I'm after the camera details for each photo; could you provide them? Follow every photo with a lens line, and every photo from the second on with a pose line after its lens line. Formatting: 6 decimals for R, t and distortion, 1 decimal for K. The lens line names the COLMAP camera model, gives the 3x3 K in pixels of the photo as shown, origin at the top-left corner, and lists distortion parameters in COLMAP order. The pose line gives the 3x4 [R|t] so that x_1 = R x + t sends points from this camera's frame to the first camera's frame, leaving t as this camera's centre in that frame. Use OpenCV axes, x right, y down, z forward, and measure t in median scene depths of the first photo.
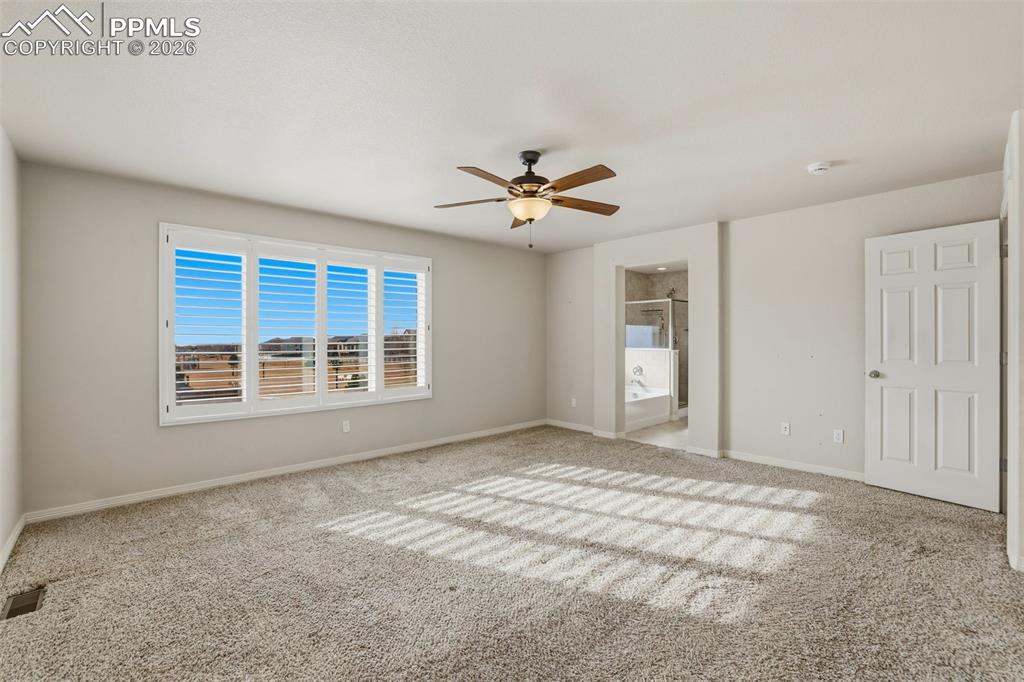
lens RADIAL K [[442.6, 0, 507.5], [0, 442.6, 335.4], [0, 0, 1]] dist [-0.023716, 0.001000]
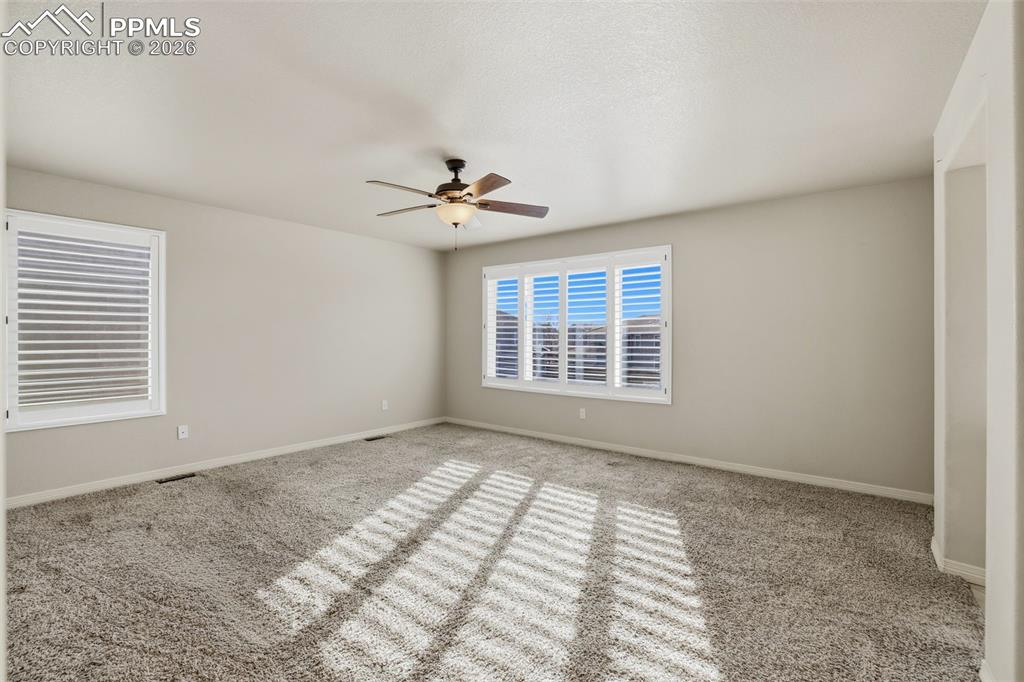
lens RADIAL K [[442.6, 0, 508.5], [0, 442.6, 336.8], [0, 0, 1]] dist [-0.023716, 0.001000]
pose [[0.153574, 0.003149, -0.988132, 0.907008], [0.006696, 0.999969, 0.004227, 0.001253], [0.988115, -0.007266, 0.153548, 0.785009]]
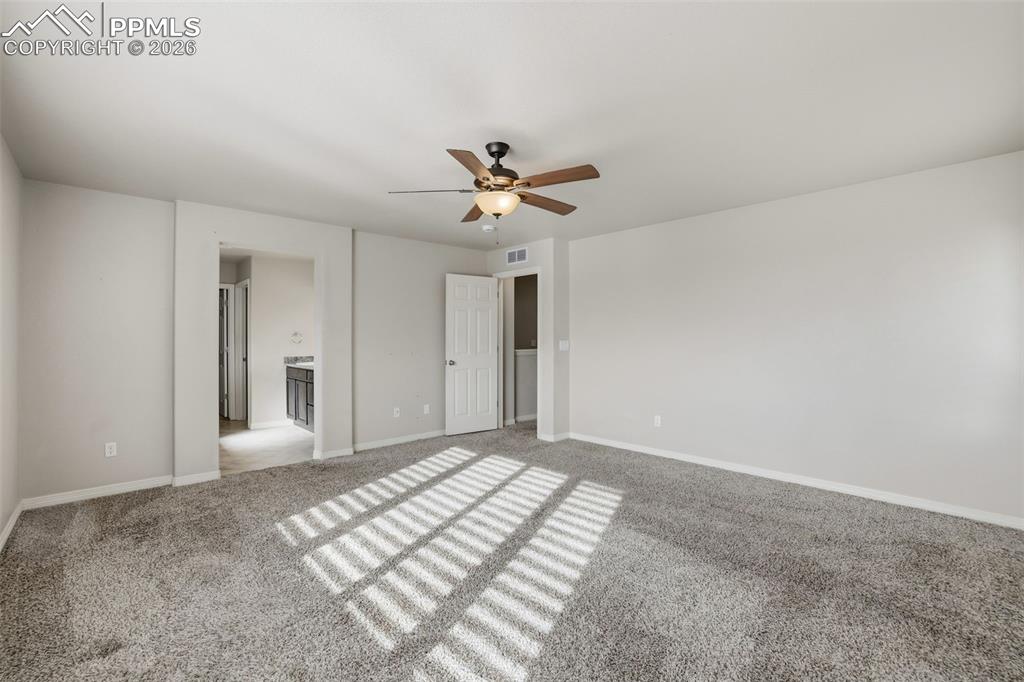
lens RADIAL K [[442.6, 0, 511.4], [0, 442.6, 344.8], [0, 0, 1]] dist [-0.023716, 0.001000]
pose [[0.000056, -0.009671, 0.999953, -0.723482], [-0.003956, 0.999945, 0.009671, 0.008230], [-0.999992, -0.003956, 0.000018, 0.792532]]
